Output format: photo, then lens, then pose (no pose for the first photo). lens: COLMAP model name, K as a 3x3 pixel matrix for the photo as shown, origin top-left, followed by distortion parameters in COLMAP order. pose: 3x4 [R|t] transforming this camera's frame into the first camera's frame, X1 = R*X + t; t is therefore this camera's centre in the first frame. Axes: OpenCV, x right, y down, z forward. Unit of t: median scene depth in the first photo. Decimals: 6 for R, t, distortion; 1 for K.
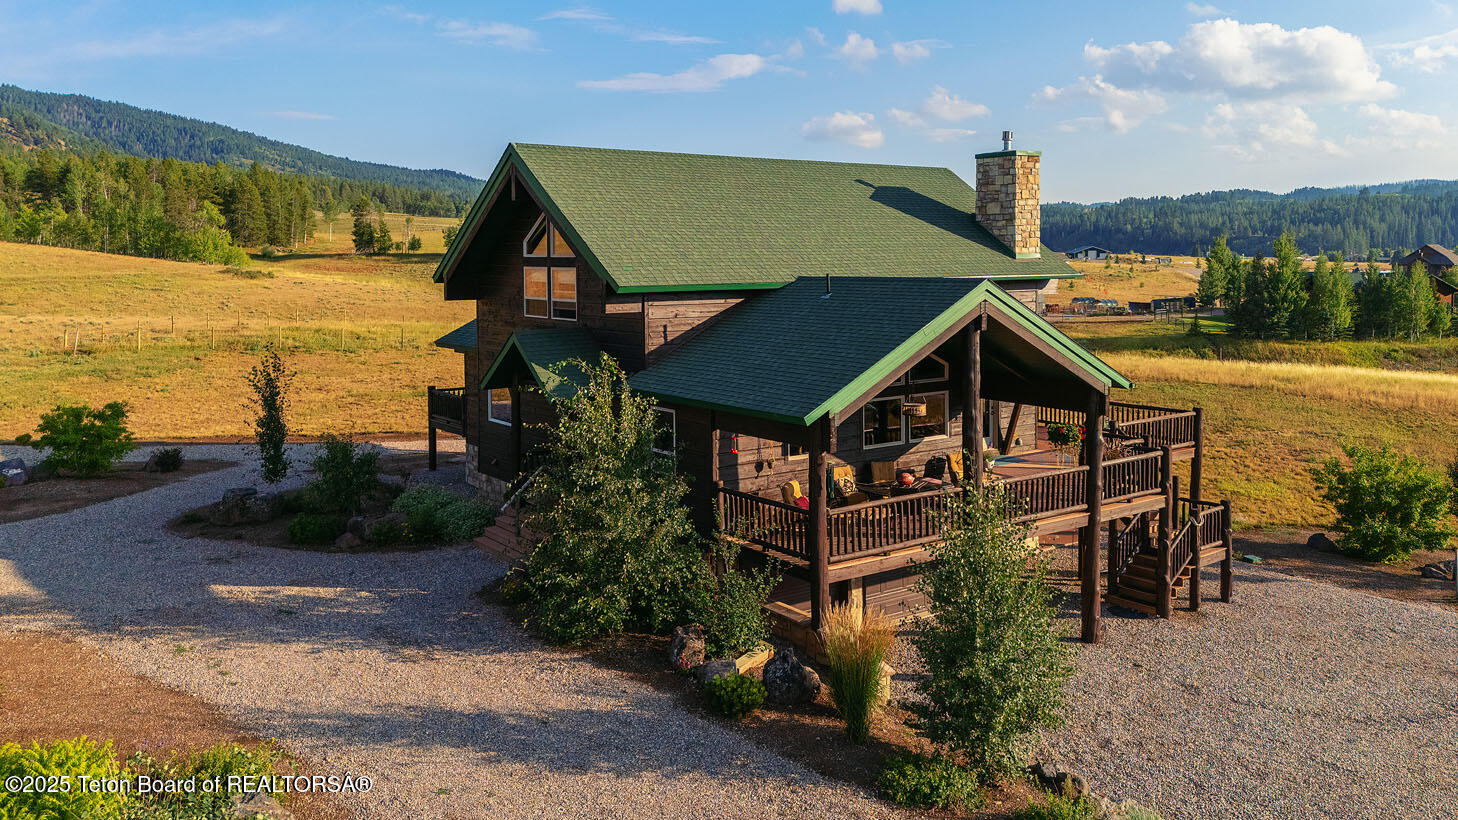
lens RADIAL K [[1121.6, 0, 730.6], [0, 1121.6, 336.8], [0, 0, 1]] dist [0.082072, -0.071158]
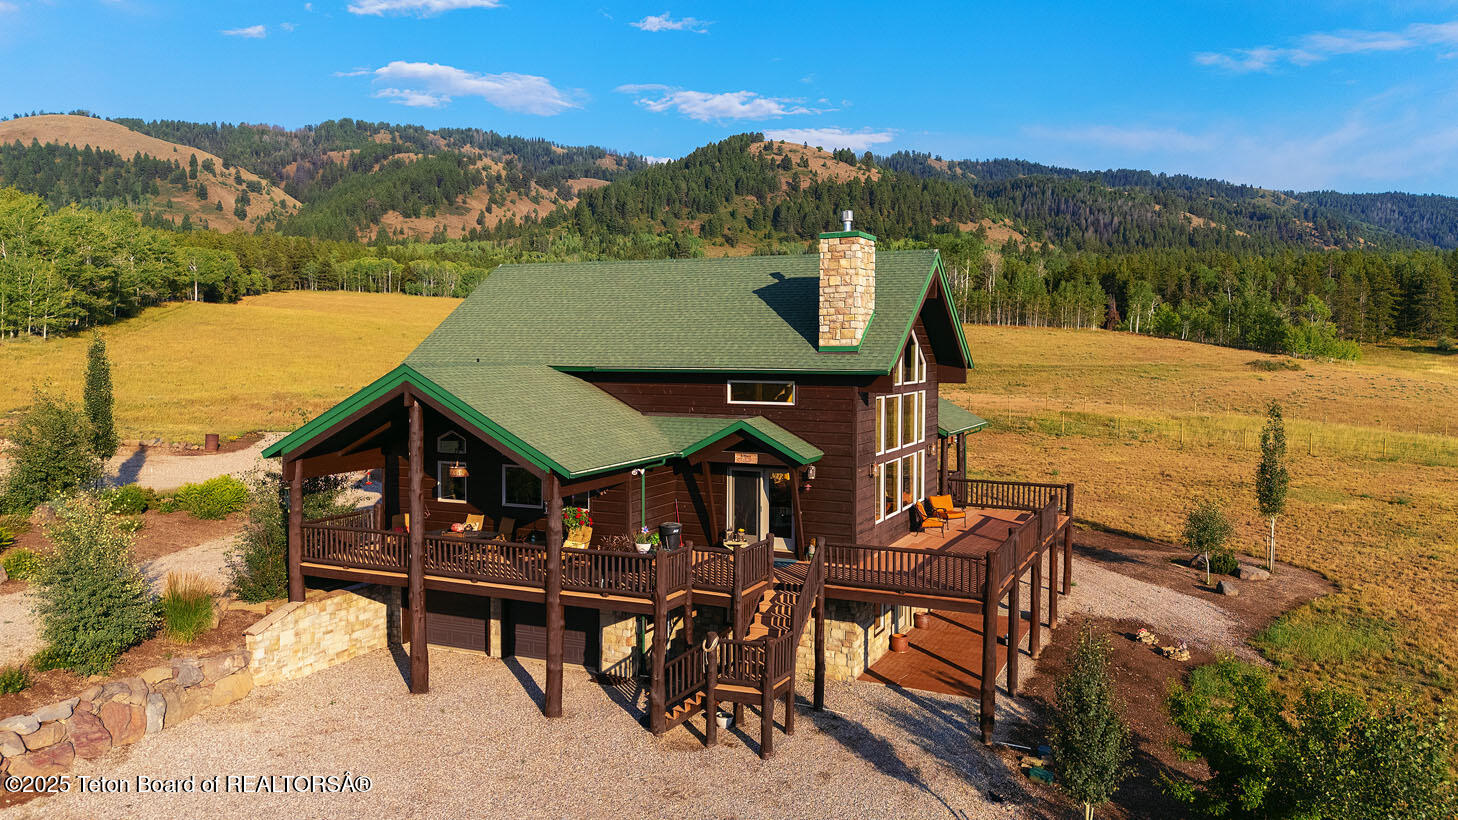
lens RADIAL K [[1080.5, 0, 718.4], [0, 1080.5, 407.4], [0, 0, 1]] dist [0.078248, -0.066204]
pose [[0.468463, 0.055425, -0.881743, 0.992004], [-0.070967, 0.997166, 0.024976, -0.040338], [0.880628, 0.050874, 0.471069, 0.518559]]
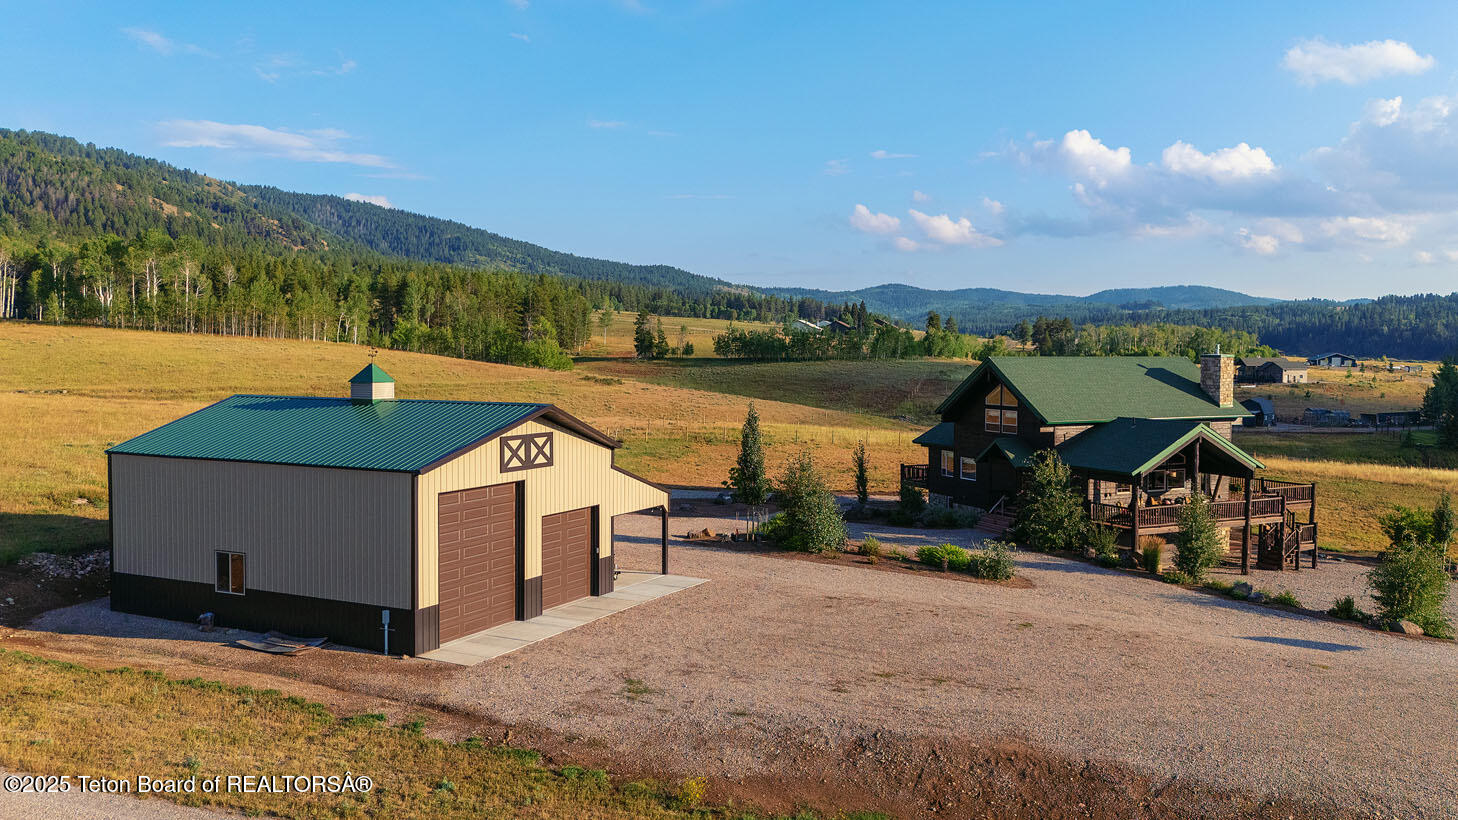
lens RADIAL K [[1185.2, 0, 773.1], [0, 1185.2, 430.6], [0, 0, 1]] dist [0.048874, -0.041386]
pose [[0.990040, 0.020323, -0.139312, -0.251618], [-0.020856, 0.999780, -0.002365, -0.004433], [0.139234, 0.005247, 0.990246, -1.272160]]
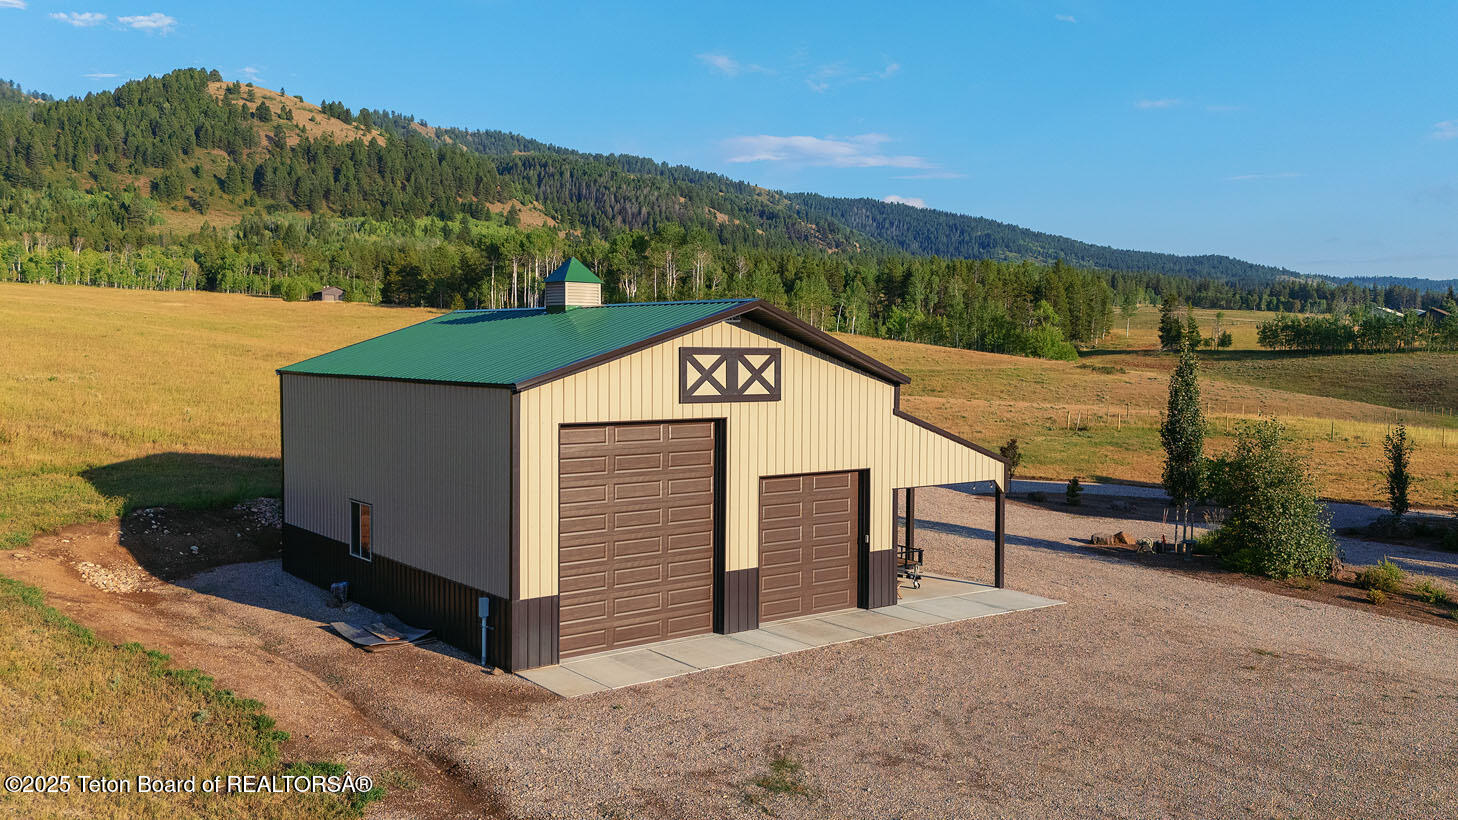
lens RADIAL K [[1230.9, 0, 750.0], [0, 1230.9, 457.0], [0, 0, 1]] dist [0.057894, -0.051378]
pose [[0.830115, 0.060141, -0.554340, -0.206223], [-0.052294, 0.998181, 0.029984, 0.048169], [0.555135, 0.004099, 0.831750, -0.776910]]
